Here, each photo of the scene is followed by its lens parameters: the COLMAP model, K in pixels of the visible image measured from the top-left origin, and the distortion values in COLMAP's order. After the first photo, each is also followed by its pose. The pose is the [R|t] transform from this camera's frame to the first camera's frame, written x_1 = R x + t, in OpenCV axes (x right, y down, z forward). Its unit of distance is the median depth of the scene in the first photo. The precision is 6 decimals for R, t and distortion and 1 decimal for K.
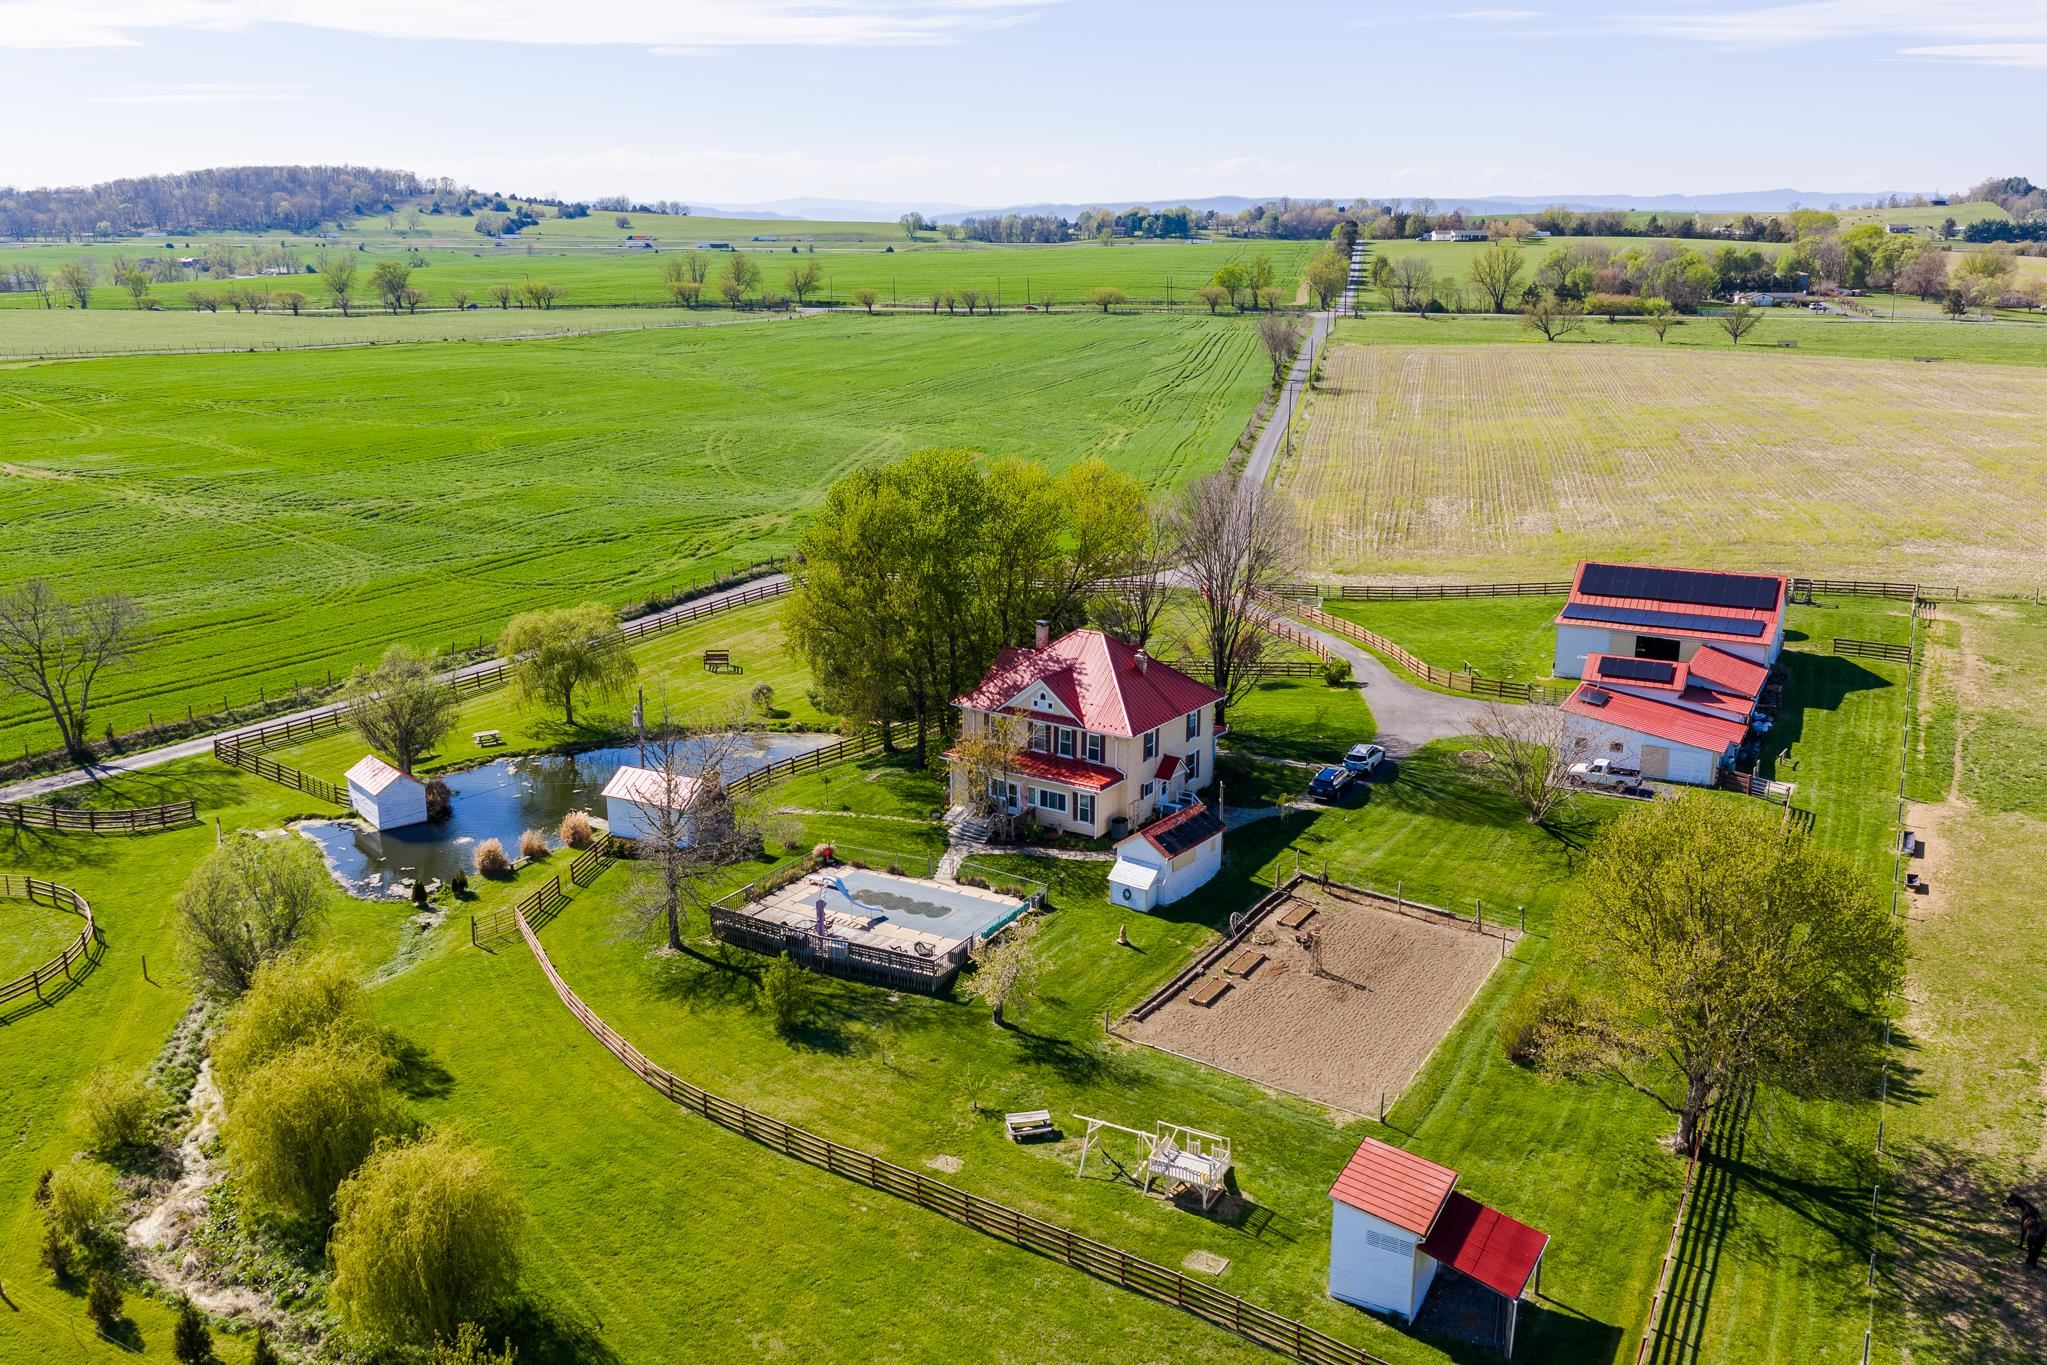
lens RADIAL K [[1722.0, 0, 1040.2], [0, 1722.0, 692.9], [0, 0, 1]] dist [0.015401, -0.028096]
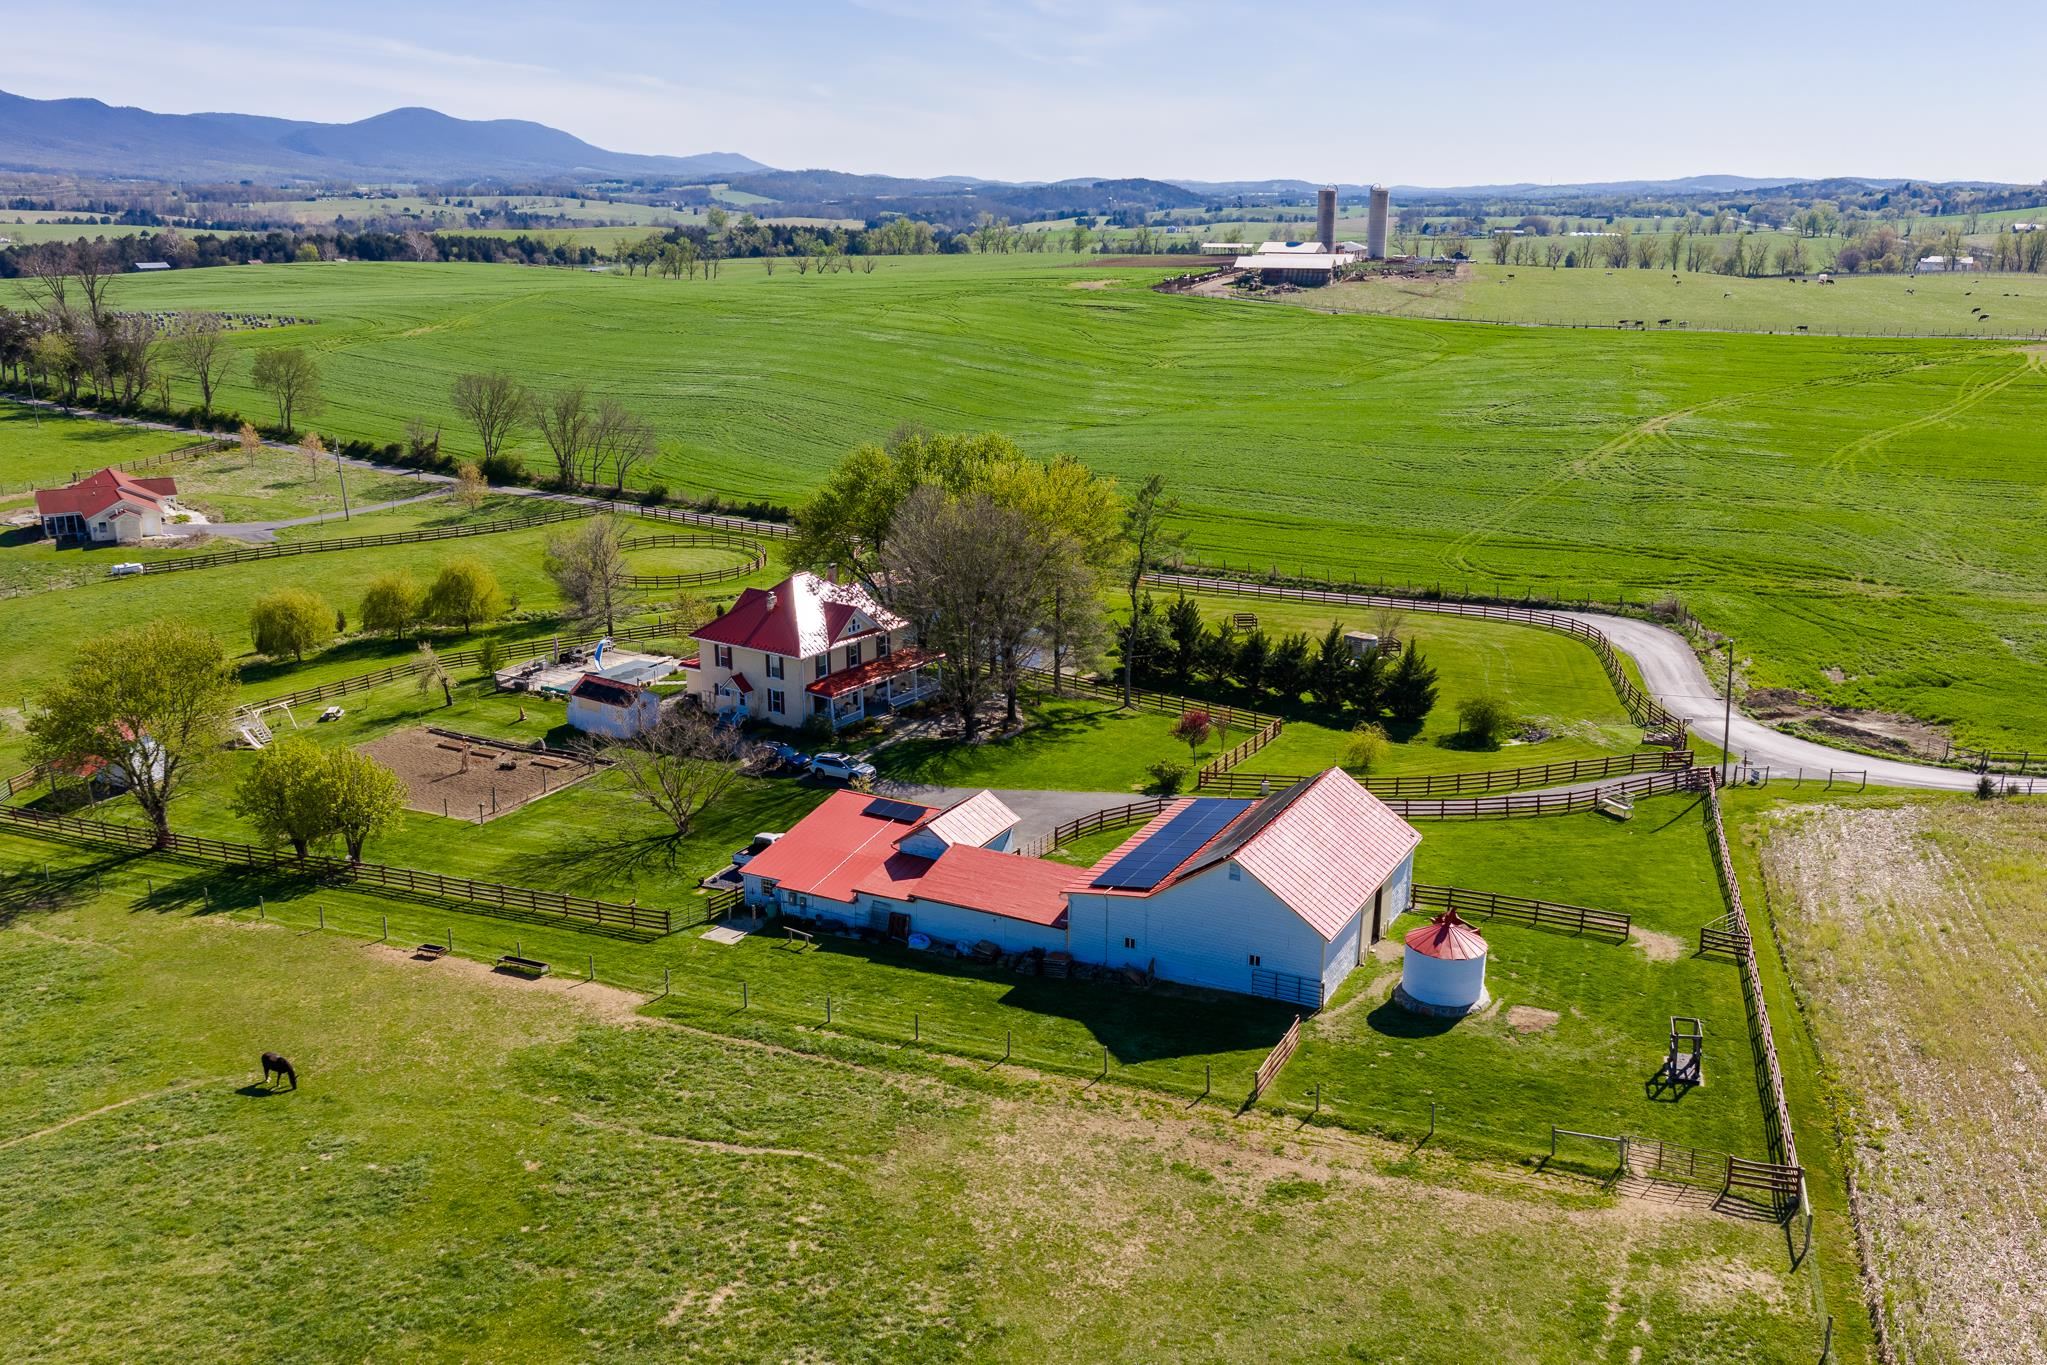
lens RADIAL K [[1722.0, 0, 1027.3], [0, 1722.0, 674.4], [0, 0, 1]] dist [0.015401, -0.028096]
pose [[0.003903, 0.268831, -0.963180, 0.244602], [-0.257539, 0.930966, 0.258796, -0.065300], [0.966260, 0.247046, 0.072868, 0.211544]]
